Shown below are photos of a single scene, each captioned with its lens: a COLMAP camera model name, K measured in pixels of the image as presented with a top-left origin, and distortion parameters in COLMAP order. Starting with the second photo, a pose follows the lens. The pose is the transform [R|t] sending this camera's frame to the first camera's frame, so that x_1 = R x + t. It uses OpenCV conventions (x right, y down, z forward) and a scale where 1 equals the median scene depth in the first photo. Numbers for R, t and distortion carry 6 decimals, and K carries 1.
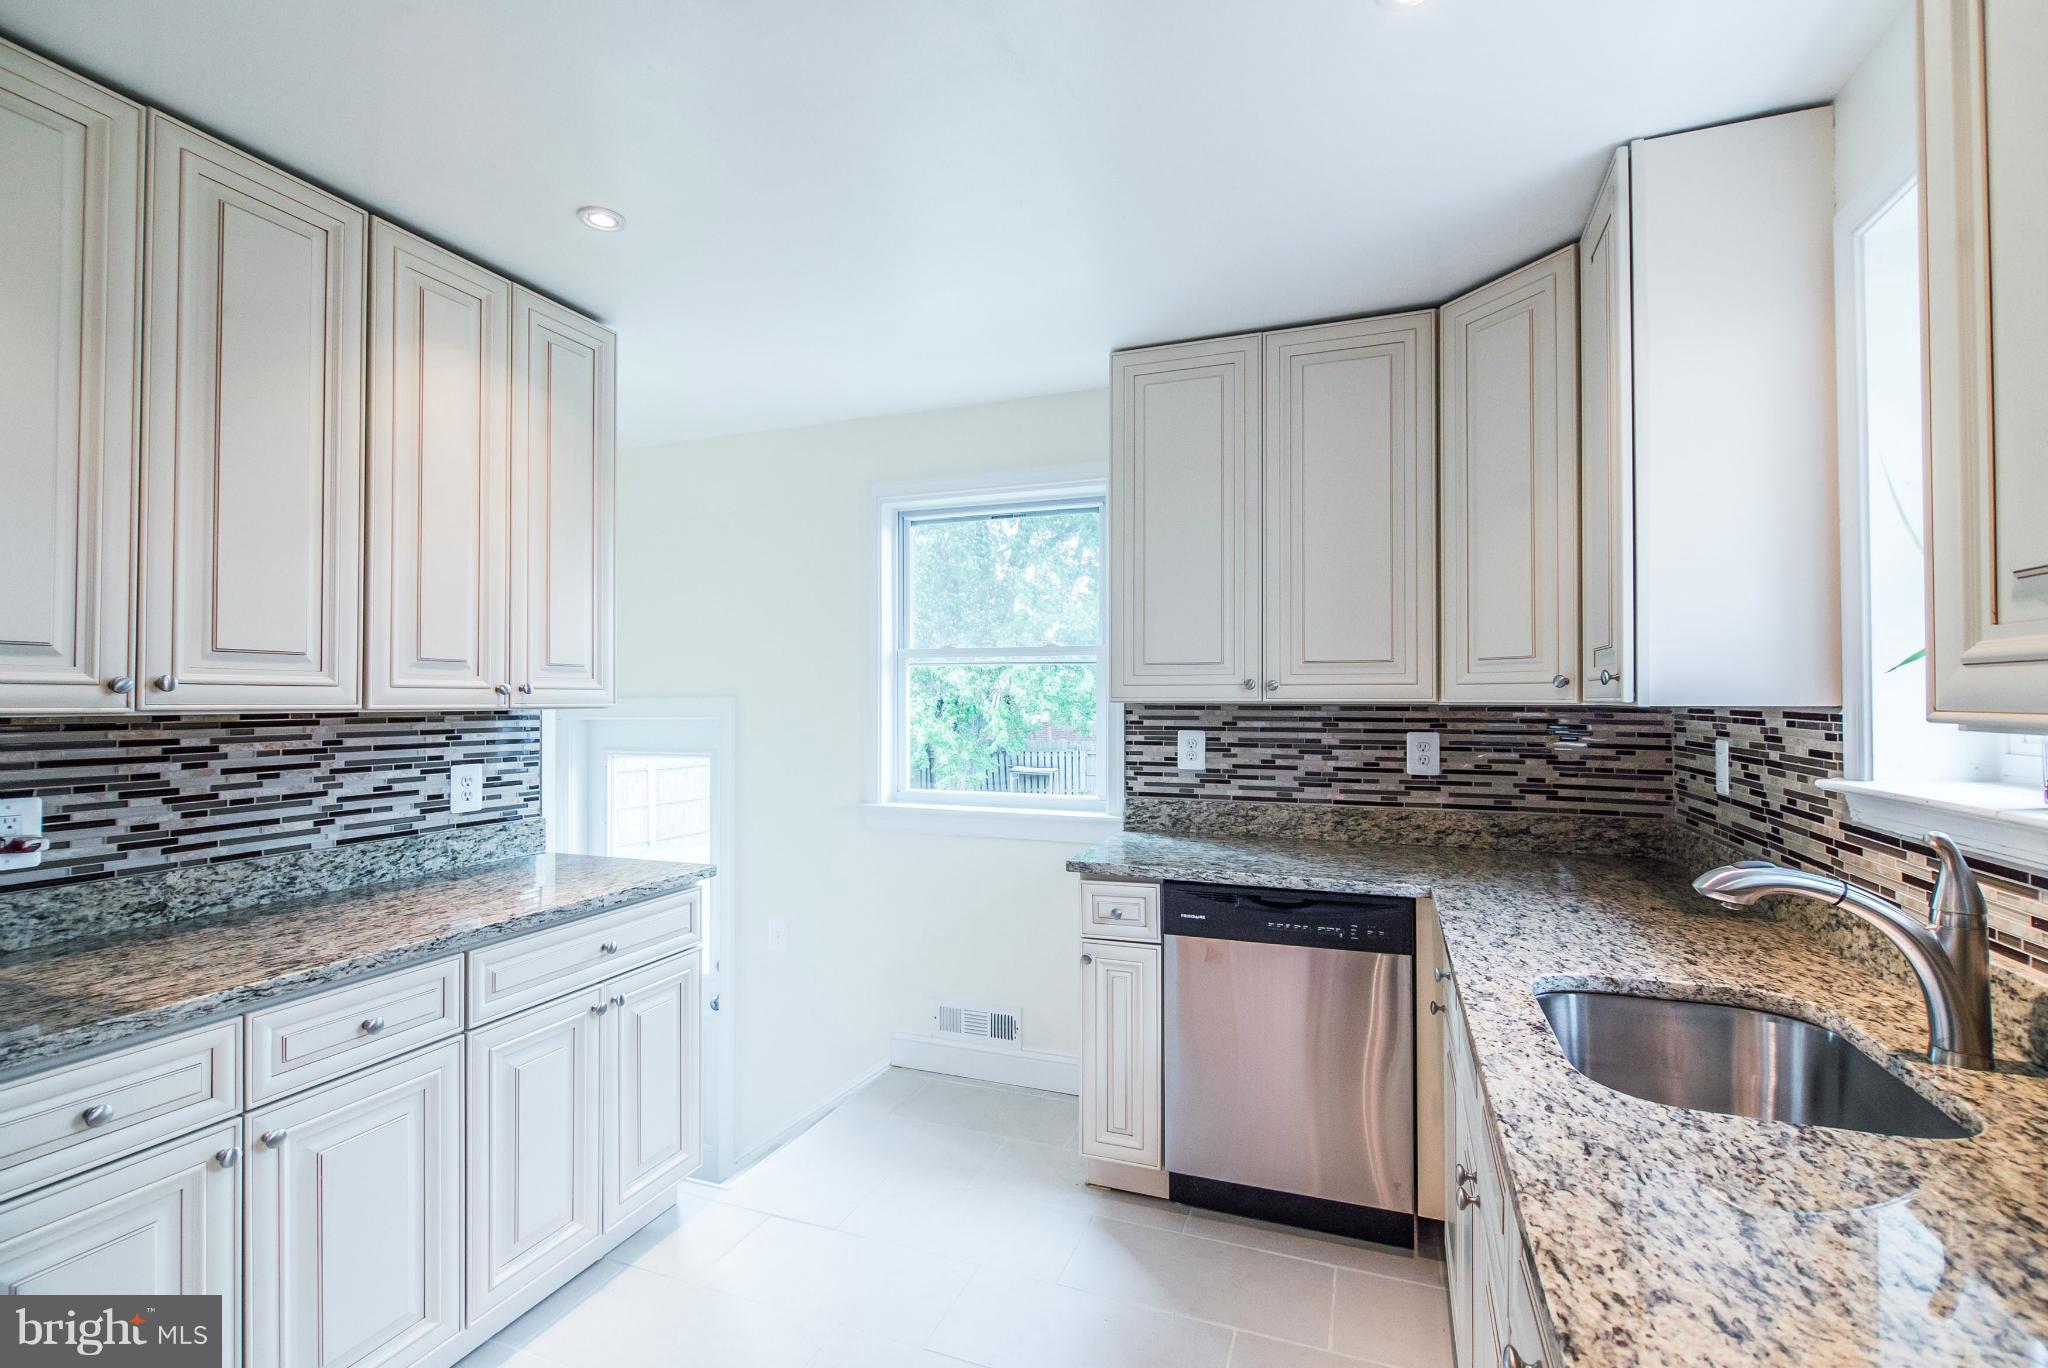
lens RADIAL K [[915.3, 0, 1024.0], [0, 915.3, 684.0], [0, 0, 1]] dist [-0.001419, -0.000857]
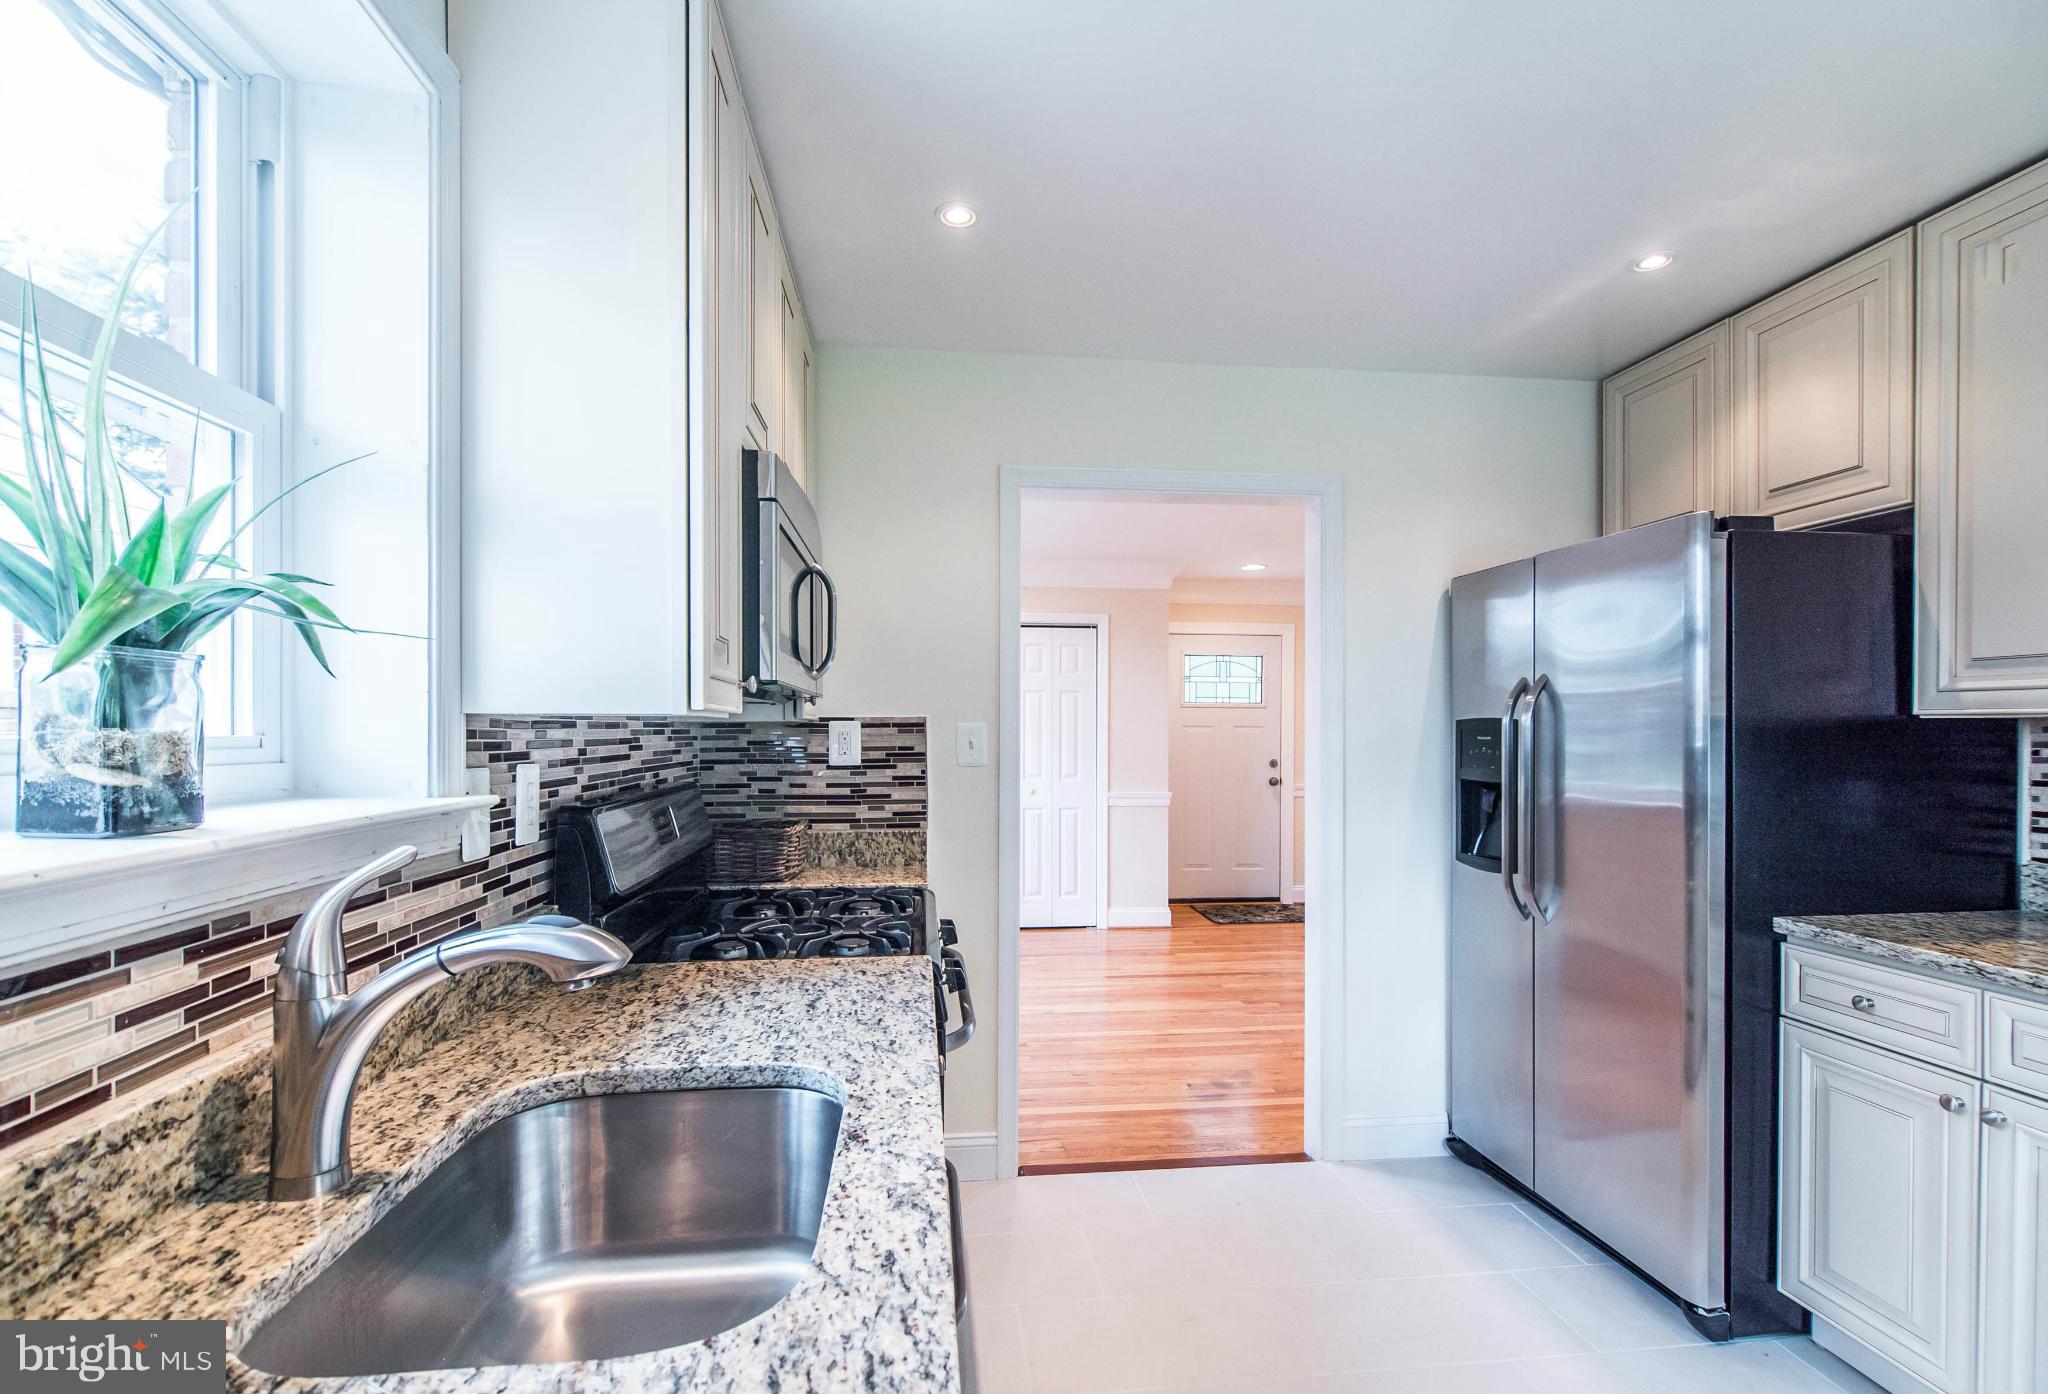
lens RADIAL K [[988.7, 0, 1024.4], [0, 988.7, 732.1], [0, 0, 1]] dist [0.000812, 0.000094]
pose [[-0.886843, 0.003628, -0.462056, 1.007309], [0.008361, 0.999931, -0.008197, 0.082198], [0.461994, -0.011133, -0.886813, 2.201333]]
